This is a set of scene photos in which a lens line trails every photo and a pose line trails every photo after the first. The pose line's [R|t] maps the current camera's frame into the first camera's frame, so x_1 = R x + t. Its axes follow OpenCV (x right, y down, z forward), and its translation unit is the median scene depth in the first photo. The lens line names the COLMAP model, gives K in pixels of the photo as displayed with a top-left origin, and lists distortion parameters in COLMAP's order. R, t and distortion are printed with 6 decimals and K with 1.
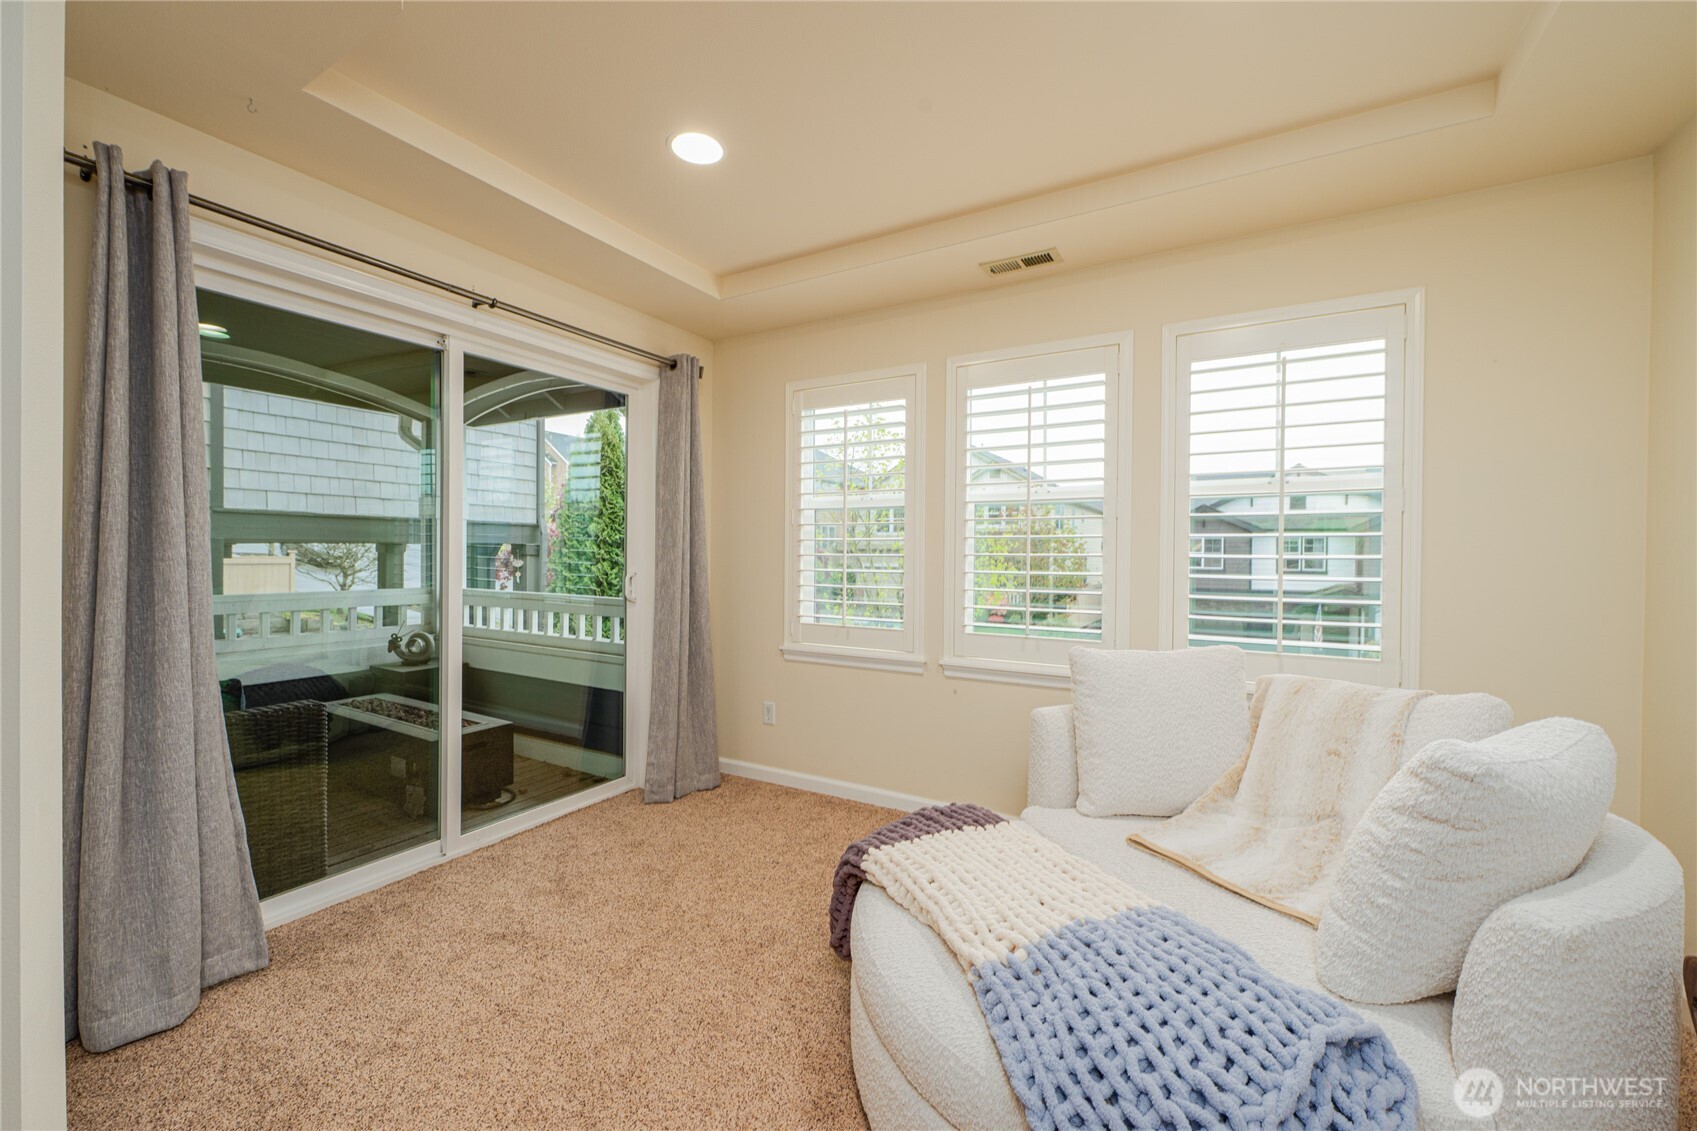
lens RADIAL K [[666.8, 0, 864.8], [0, 666.8, 573.6], [0, 0, 1]] dist [-0.001447, -0.000265]
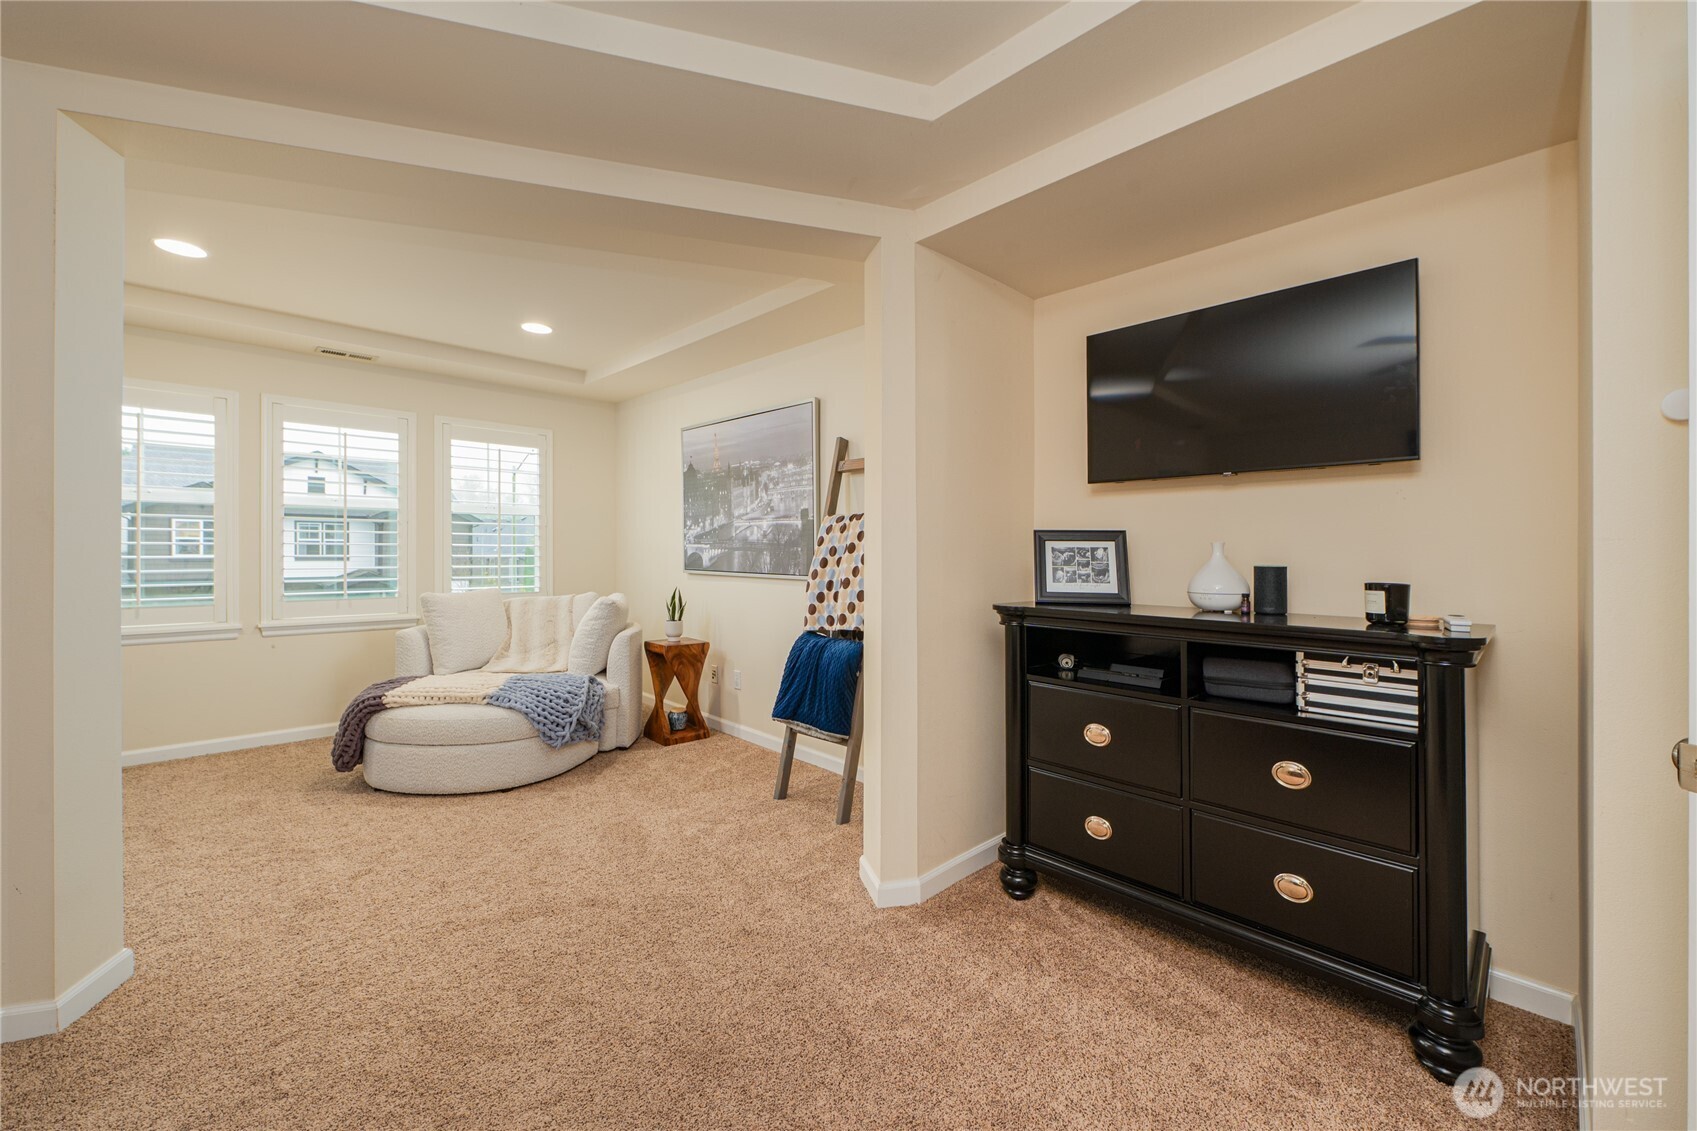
lens RADIAL K [[675.2, 0, 860.1], [0, 675.2, 547.0], [0, 0, 1]] dist [-0.000976, -0.000314]
pose [[0.276707, -0.002397, 0.960951, -0.827266], [0.019744, 0.999800, -0.003192, 0.007349], [-0.960751, 0.019856, 0.276699, -0.497461]]
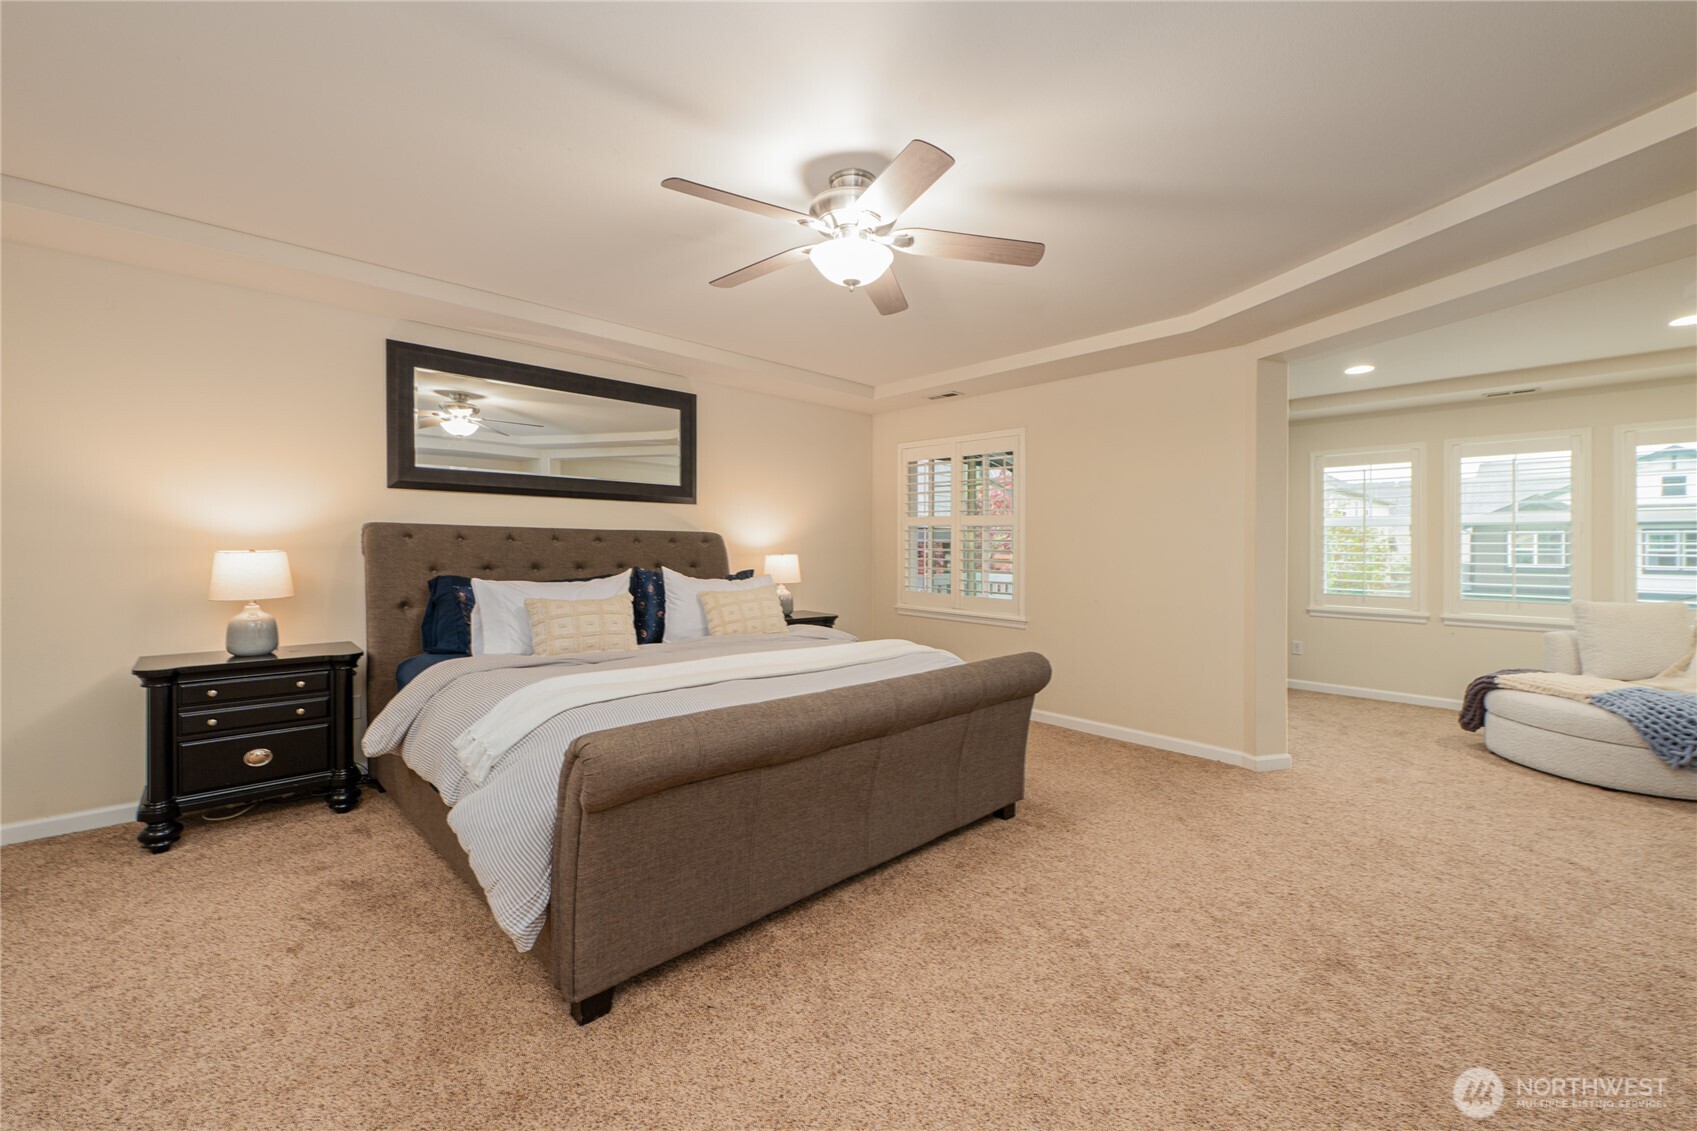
lens RADIAL K [[675.2, 0, 860.1], [0, 675.2, 547.0], [0, 0, 1]] dist [-0.000976, -0.000314]
pose [[0.956844, 0.001285, -0.290598, -0.816049], [-0.011004, 0.999433, -0.031814, 0.026210], [0.290392, 0.033639, 0.956316, -1.108828]]
